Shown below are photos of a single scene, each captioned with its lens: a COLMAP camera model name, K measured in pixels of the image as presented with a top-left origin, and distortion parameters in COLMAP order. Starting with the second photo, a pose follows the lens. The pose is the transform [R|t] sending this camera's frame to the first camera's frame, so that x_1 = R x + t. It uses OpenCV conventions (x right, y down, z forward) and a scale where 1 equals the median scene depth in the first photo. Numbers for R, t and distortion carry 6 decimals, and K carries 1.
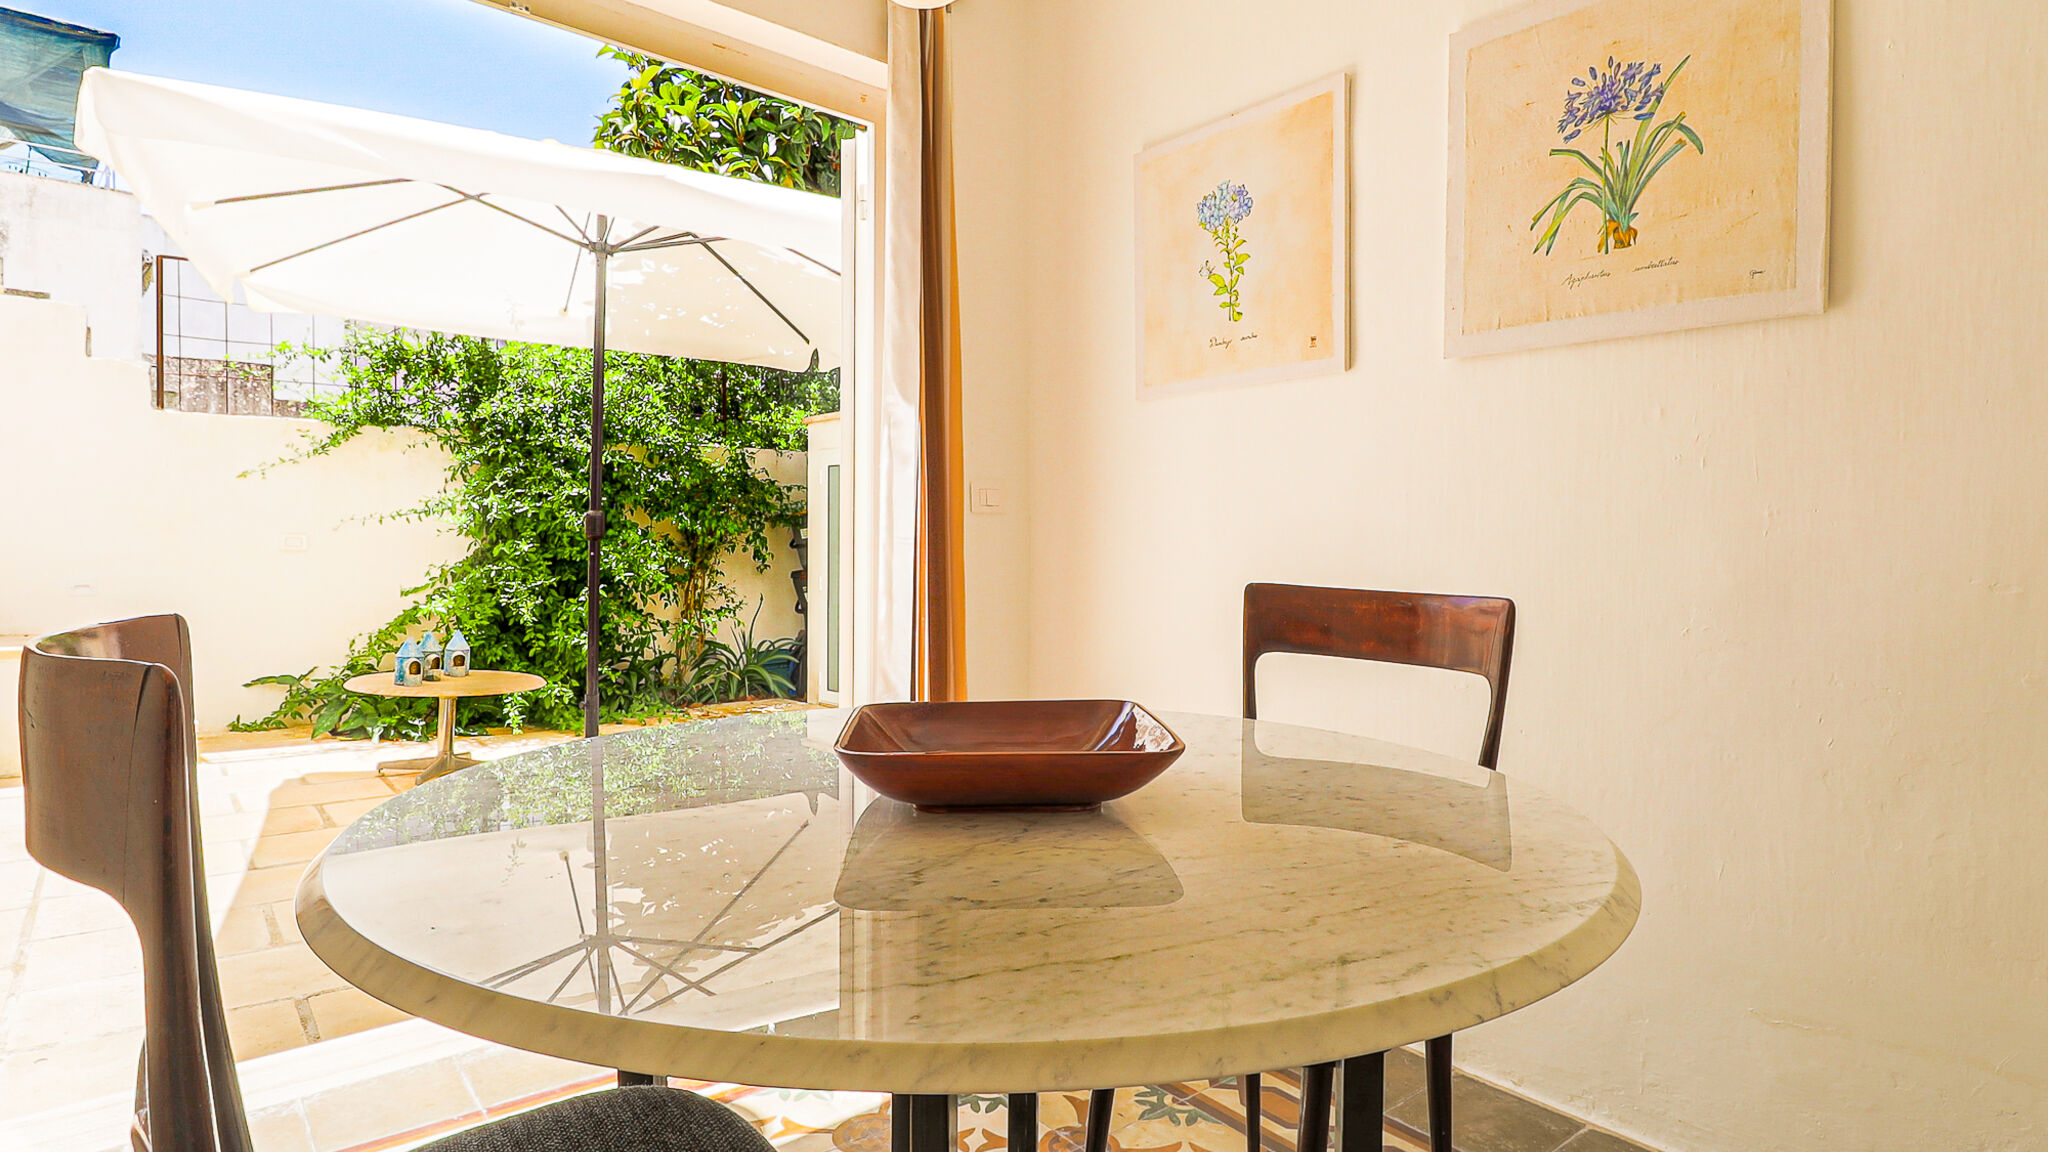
lens RADIAL K [[1054.1, 0, 1021.9], [0, 1054.1, 566.8], [0, 0, 1]] dist [0.000256, -0.012214]
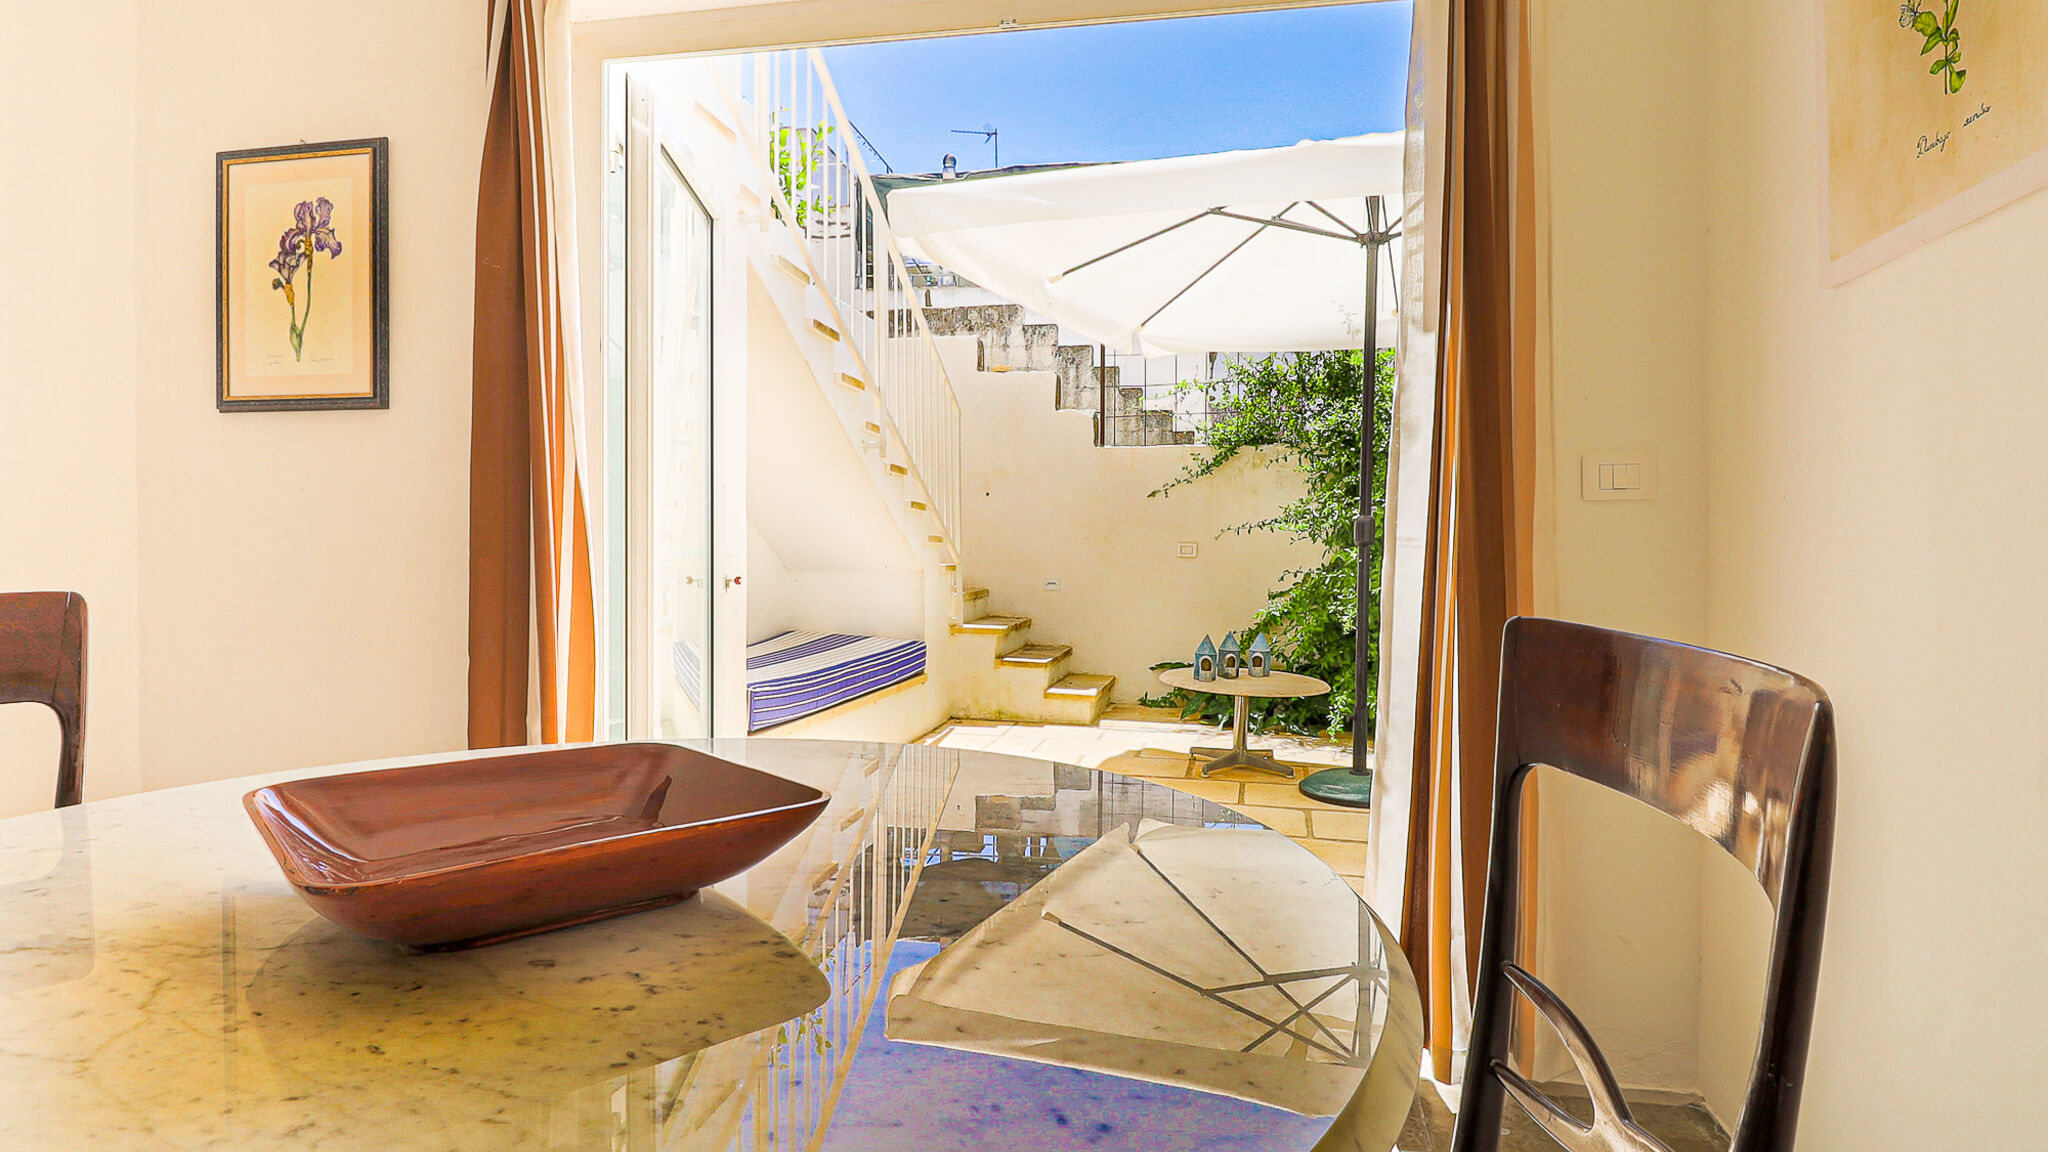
lens RADIAL K [[1054.1, 0, 1021.9], [0, 1054.1, 566.8], [0, 0, 1]] dist [0.000256, -0.012214]
pose [[0.615438, 0.008244, -0.788142, 0.318252], [-0.016606, 0.999859, -0.002508, 0.003029], [0.788010, 0.014631, 0.615489, 0.340243]]
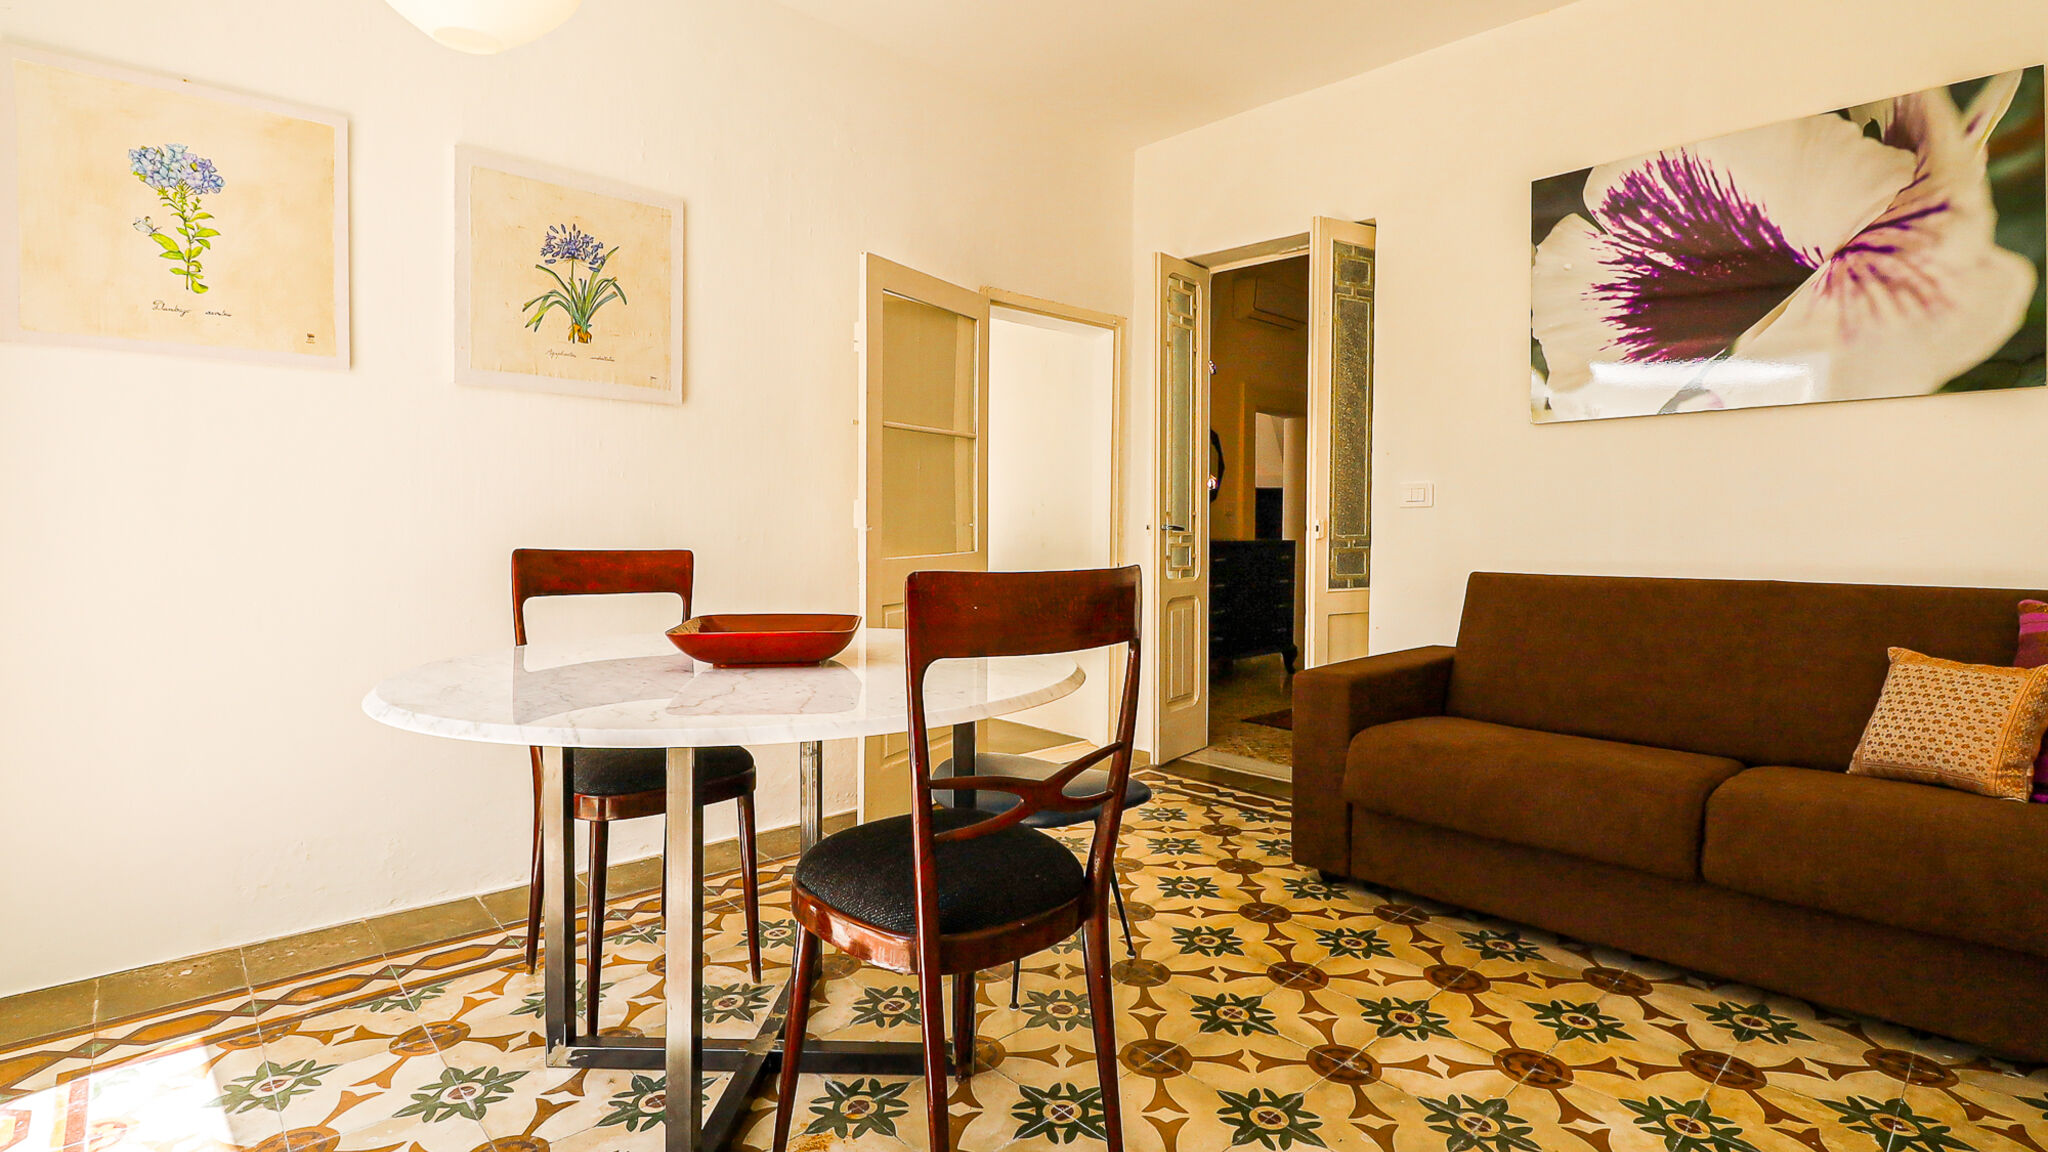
lens RADIAL K [[1054.1, 0, 1021.9], [0, 1054.1, 566.8], [0, 0, 1]] dist [0.000256, -0.012214]
pose [[-0.053670, -0.051863, 0.997211, -0.824243], [0.012747, 0.998533, 0.052618, -0.017326], [-0.998477, 0.015535, -0.052930, 0.277738]]
